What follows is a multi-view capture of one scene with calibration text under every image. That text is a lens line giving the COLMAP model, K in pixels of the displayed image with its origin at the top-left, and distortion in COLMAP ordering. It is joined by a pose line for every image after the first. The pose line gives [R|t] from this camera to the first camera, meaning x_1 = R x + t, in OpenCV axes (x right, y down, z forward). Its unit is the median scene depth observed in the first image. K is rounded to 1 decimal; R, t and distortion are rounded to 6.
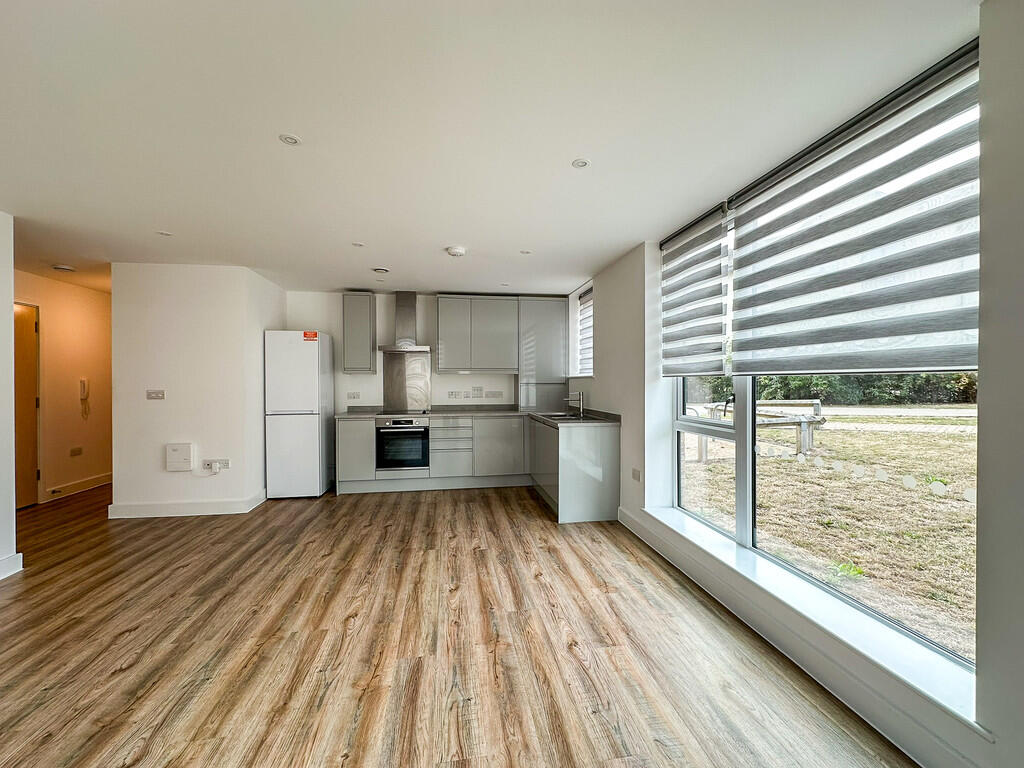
lens RADIAL K [[413.4, 0, 482.6], [0, 413.4, 383.4], [0, 0, 1]] dist [-0.001044, 0.000023]
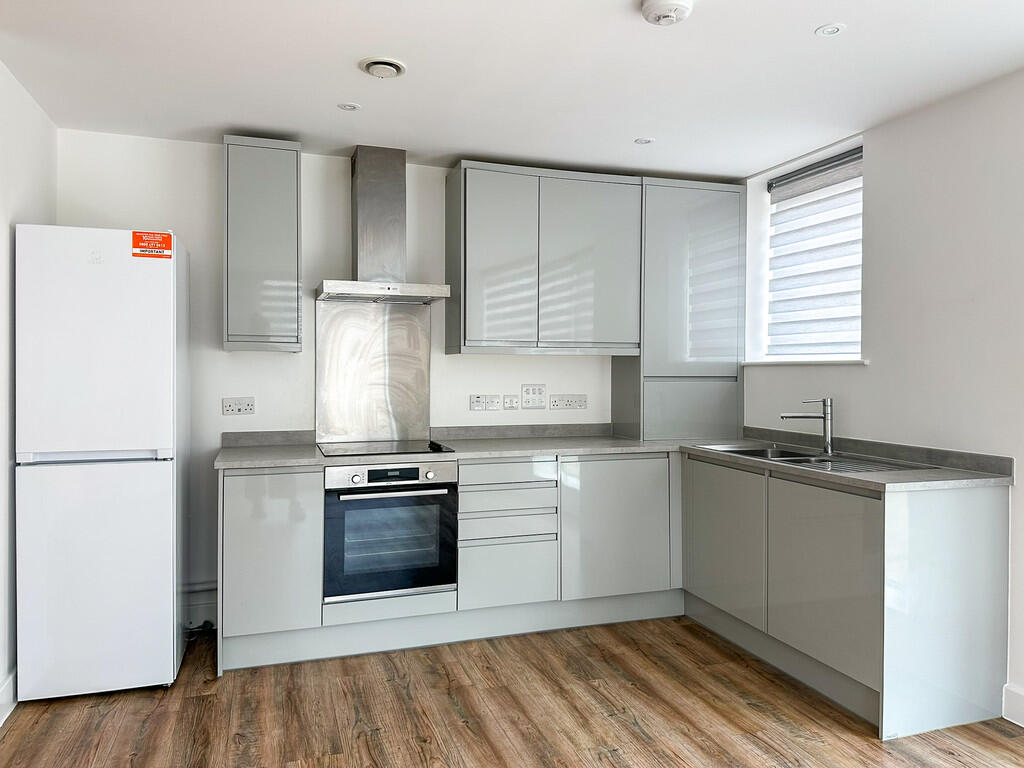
lens RADIAL K [[745.7, 0, 486.6], [0, 745.7, 369.3], [0, 0, 1]] dist [0.078794, -0.099819]
pose [[0.982717, 0.006750, 0.184992, -0.314756], [-0.005961, 0.999971, -0.004821, -0.004693], [-0.185019, 0.003635, 0.982728, 0.369130]]
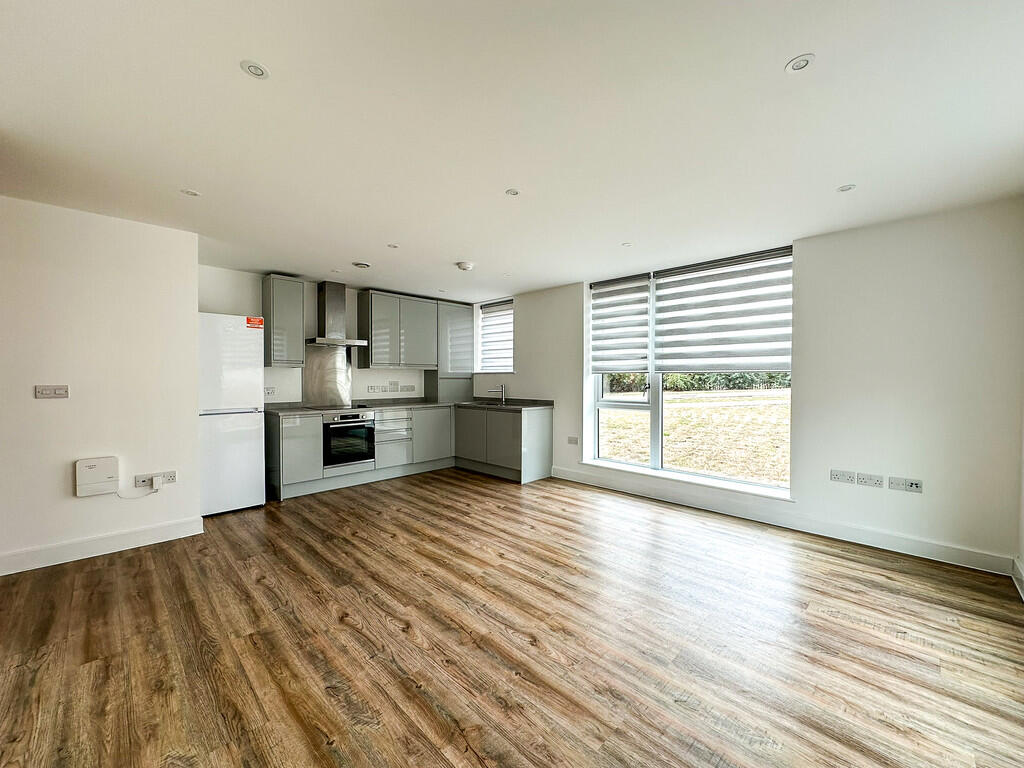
lens RADIAL K [[425.1, 0, 499.0], [0, 425.1, 383.8], [0, 0, 1]] dist [0.000310, 0.000058]
pose [[0.802332, -0.004961, 0.596857, -0.678063], [-0.000536, 0.999959, 0.009032, 0.007454], [-0.596877, -0.007566, 0.802297, -0.040076]]
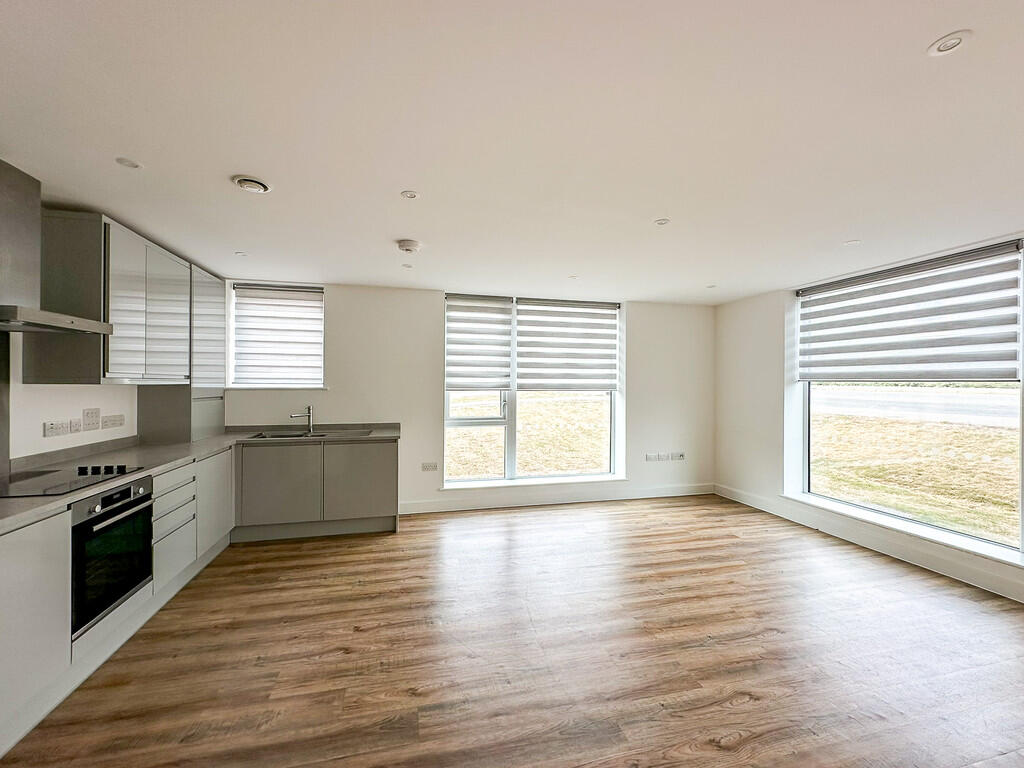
lens RADIAL K [[428.2, 0, 512.0], [0, 428.2, 384.0], [0, 0, 1]] dist [-0.000309, 0.000119]
pose [[-0.123812, 0.001531, 0.992305, -0.913541], [0.001225, 0.999998, -0.001390, -0.031302], [-0.992305, 0.001044, -0.123814, 0.848135]]
